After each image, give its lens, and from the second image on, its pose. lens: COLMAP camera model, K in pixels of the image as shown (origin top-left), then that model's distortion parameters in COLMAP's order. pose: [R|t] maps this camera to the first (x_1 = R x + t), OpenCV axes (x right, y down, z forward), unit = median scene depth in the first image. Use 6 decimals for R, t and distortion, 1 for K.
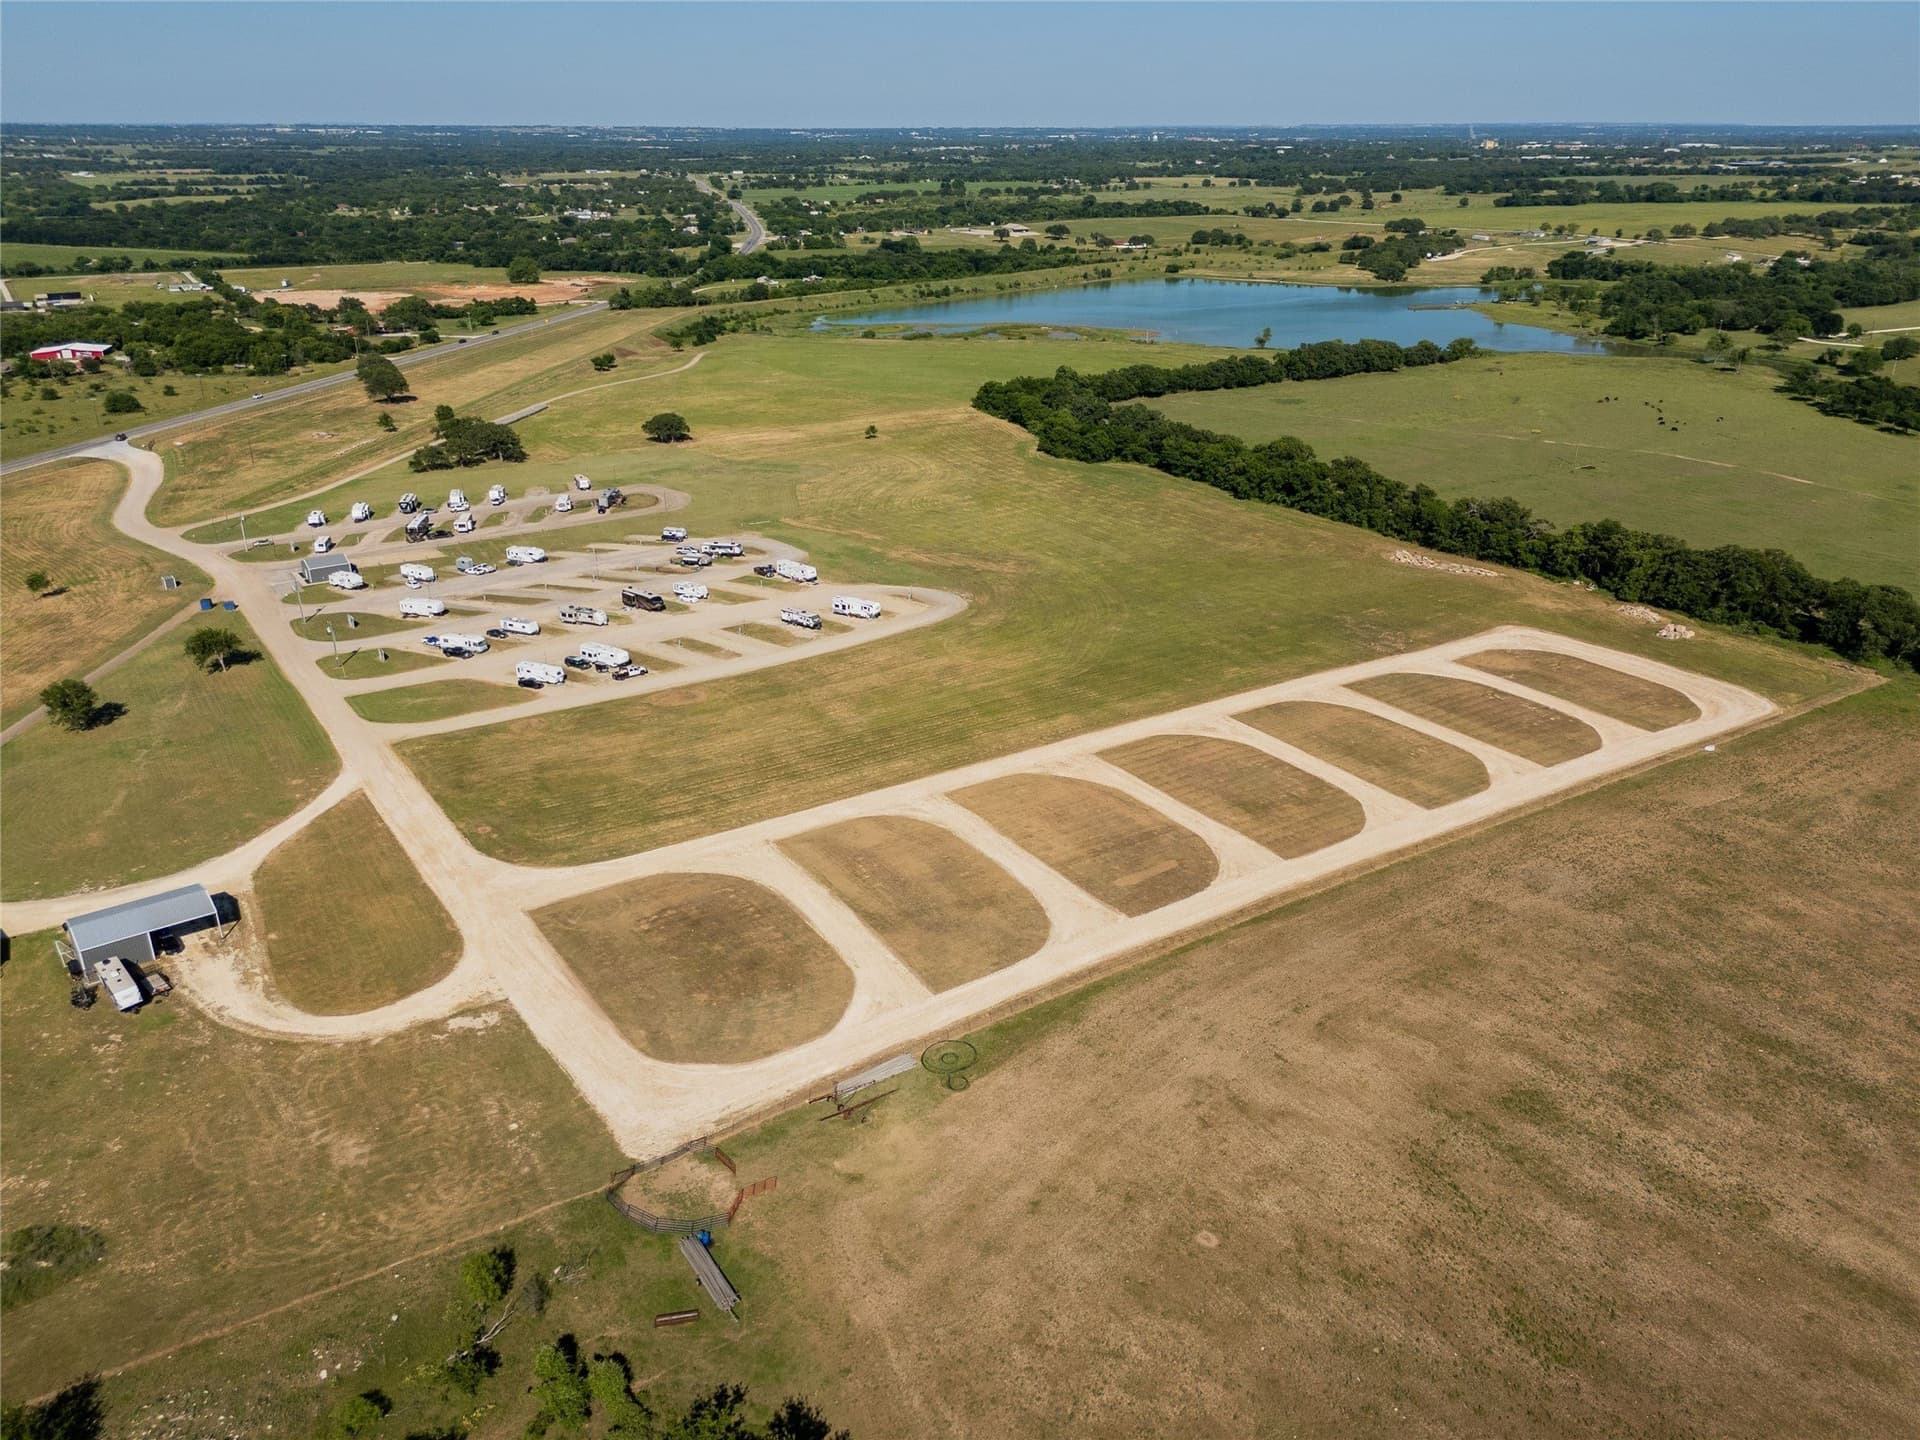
lens RADIAL K [[1423.8, 0, 966.6], [0, 1423.8, 714.0], [0, 0, 1]] dist [0.062279, -0.049231]
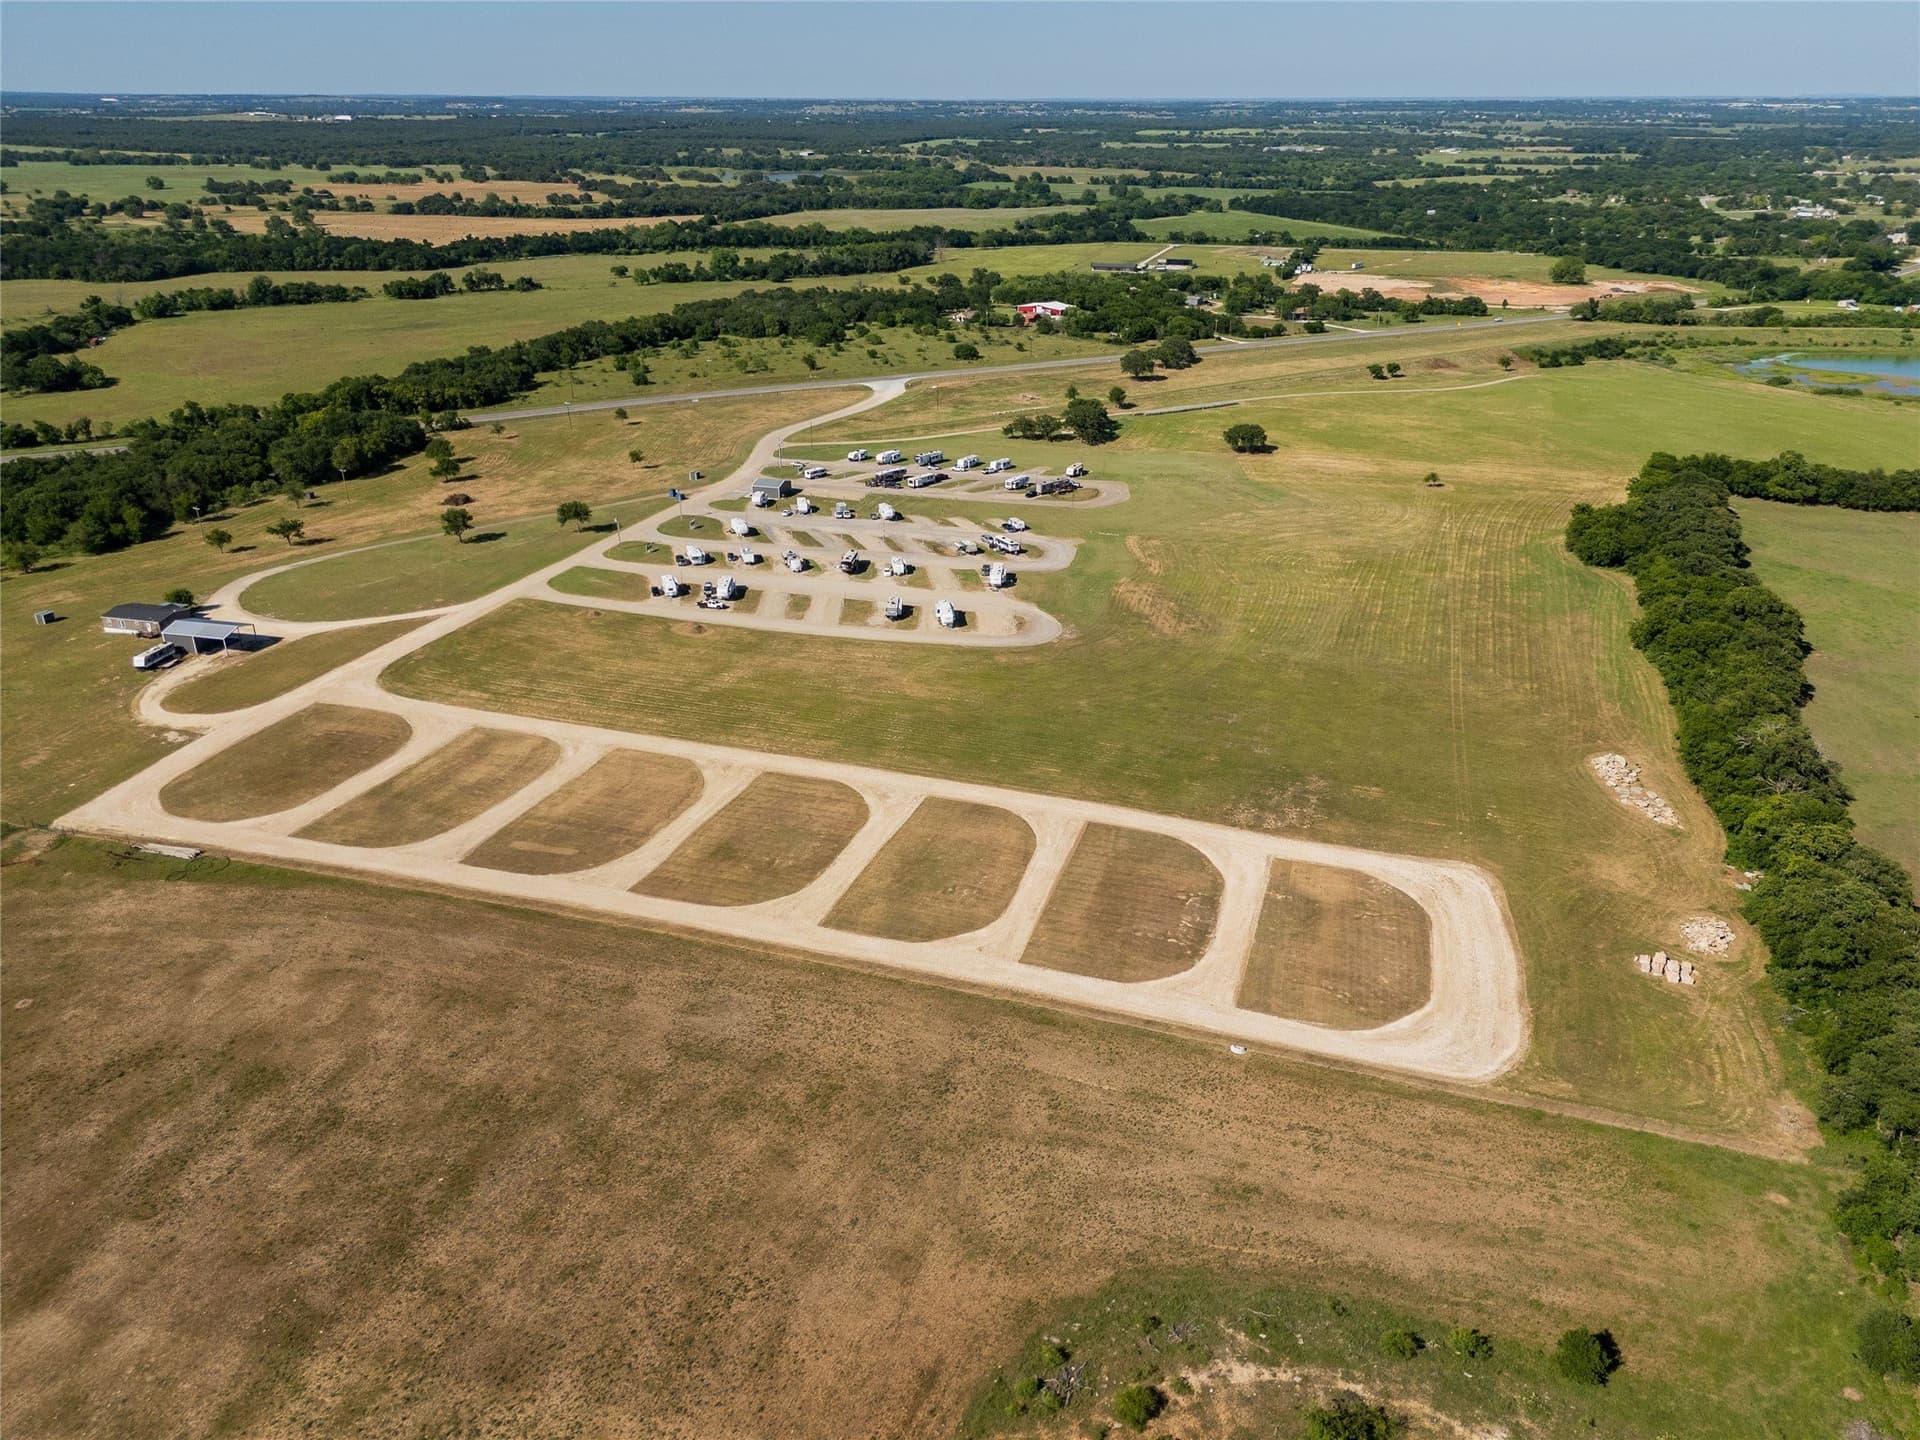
lens RADIAL K [[1423.8, 0, 969.1], [0, 1423.8, 704.9], [0, 0, 1]] dist [0.062279, -0.049231]
pose [[0.625718, 0.307878, -0.716721, 0.490575], [-0.300032, 0.943120, 0.143194, -0.114497], [0.720040, 0.125440, 0.682500, 0.194457]]
